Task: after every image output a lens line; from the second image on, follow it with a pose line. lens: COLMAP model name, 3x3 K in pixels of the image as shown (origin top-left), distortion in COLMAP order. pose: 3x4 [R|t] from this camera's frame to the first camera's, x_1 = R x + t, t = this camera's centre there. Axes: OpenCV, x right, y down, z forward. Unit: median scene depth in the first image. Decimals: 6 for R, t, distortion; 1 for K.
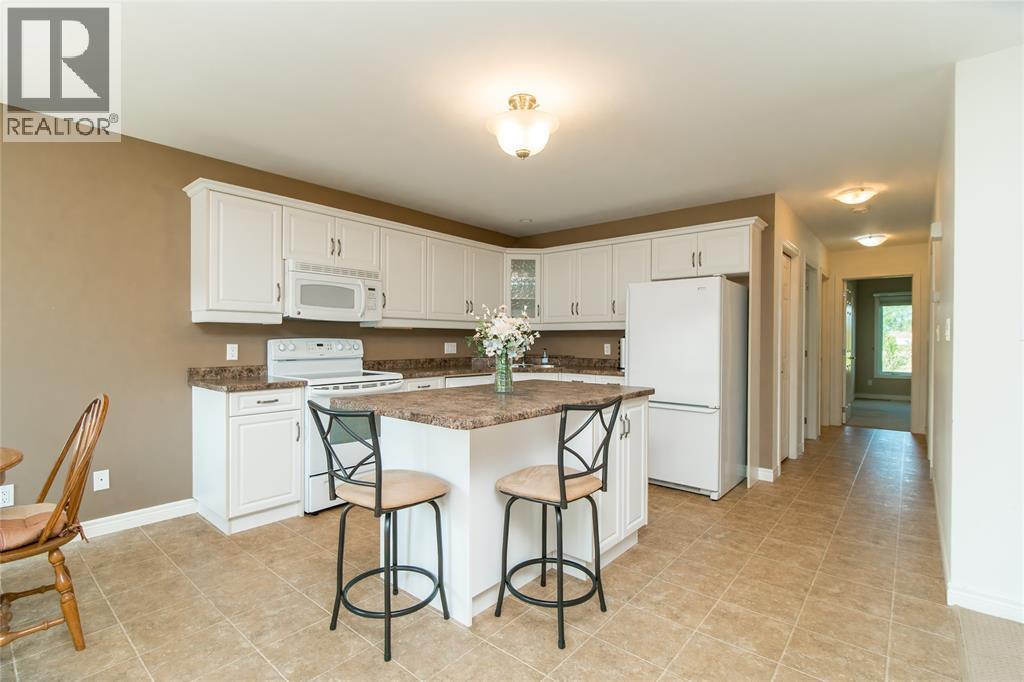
lens RADIAL K [[477.5, 0, 512.0], [0, 477.5, 341.0], [0, 0, 1]] dist [-0.000767, -0.000387]
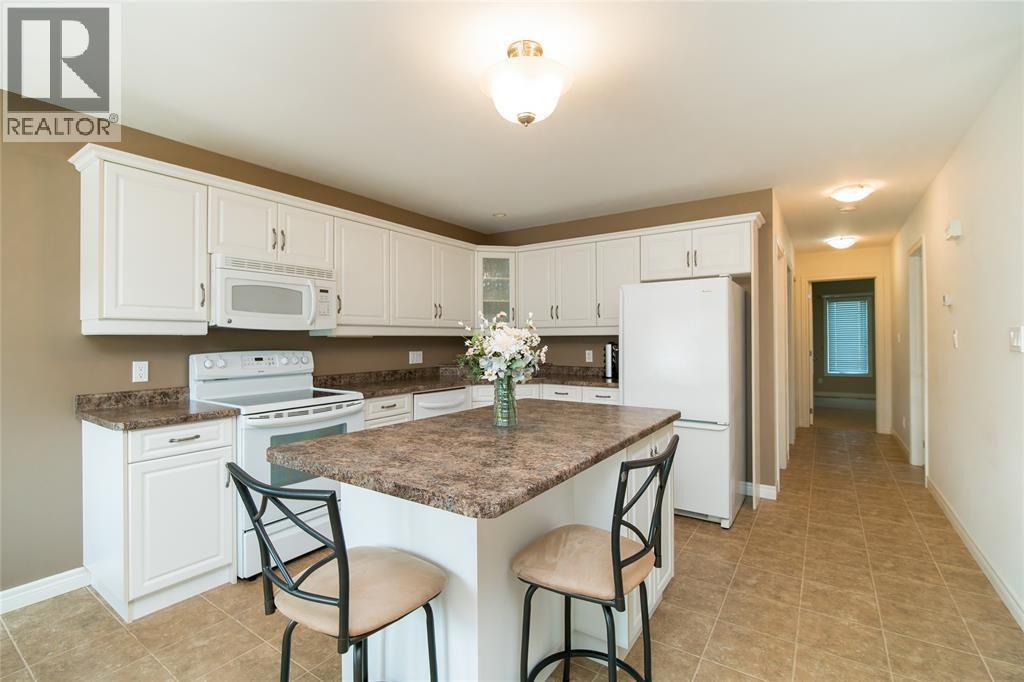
lens RADIAL K [[464.6, 0, 510.7], [0, 464.6, 334.6], [0, 0, 1]] dist [-0.008617, 0.000245]
pose [[0.994678, -0.009121, 0.102631, -0.061283], [0.010458, 0.999867, -0.012497, -0.021504], [-0.102504, 0.013504, 0.994641, 0.186047]]
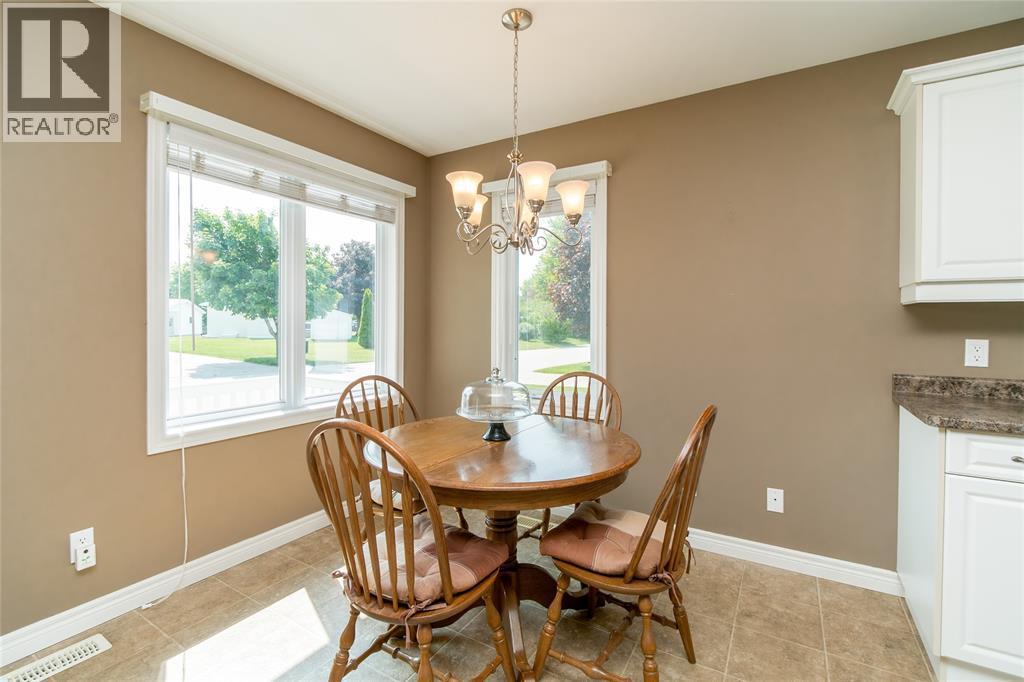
lens RADIAL K [[455.4, 0, 514.8], [0, 455.4, 327.4], [0, 0, 1]] dist [-0.008114, -0.000268]
pose [[0.161714, 0.006430, -0.986817, -0.133957], [-0.010982, 0.999929, 0.004716, -0.004746], [0.986777, 0.010075, 0.161773, 0.353625]]
